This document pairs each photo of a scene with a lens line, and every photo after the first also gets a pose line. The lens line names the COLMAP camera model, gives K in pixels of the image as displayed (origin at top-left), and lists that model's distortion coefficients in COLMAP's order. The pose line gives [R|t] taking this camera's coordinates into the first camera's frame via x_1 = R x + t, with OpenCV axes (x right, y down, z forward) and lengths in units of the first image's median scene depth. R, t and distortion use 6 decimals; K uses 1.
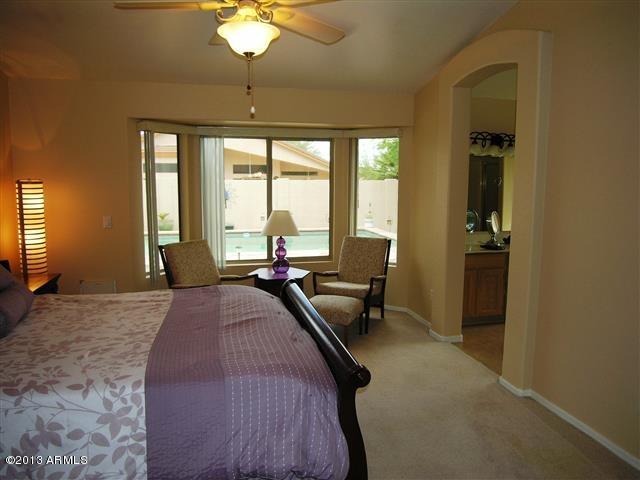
lens RADIAL K [[459.2, 0, 320.0], [0, 459.2, 240.0], [0, 0, 1]] dist [-0.051480, 0.000039]
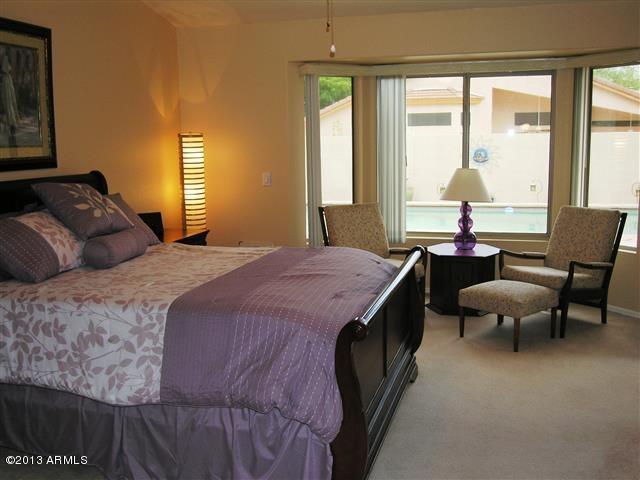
lens RADIAL K [[649.7, 0, 320.0], [0, 649.7, 240.0], [0, 0, 1]] dist [-0.061175, 0.002952]
pose [[0.872225, 0.058449, -0.485601, 0.287896], [-0.044306, 0.998194, 0.040567, 0.027449], [0.487095, -0.013868, 0.873239, -0.090424]]
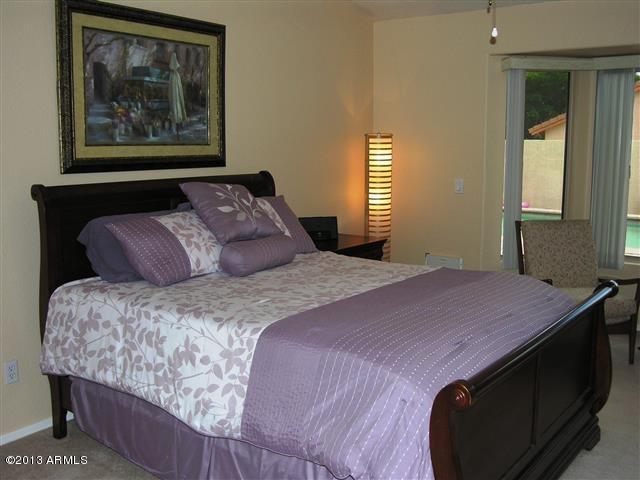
lens RADIAL K [[649.7, 0, 320.0], [0, 649.7, 240.0], [0, 0, 1]] dist [-0.061175, 0.002952]
pose [[0.631882, 0.112705, -0.766827, 0.304894], [-0.096765, 0.993102, 0.066225, 0.004468], [0.769001, 0.032355, 0.638429, 0.074721]]
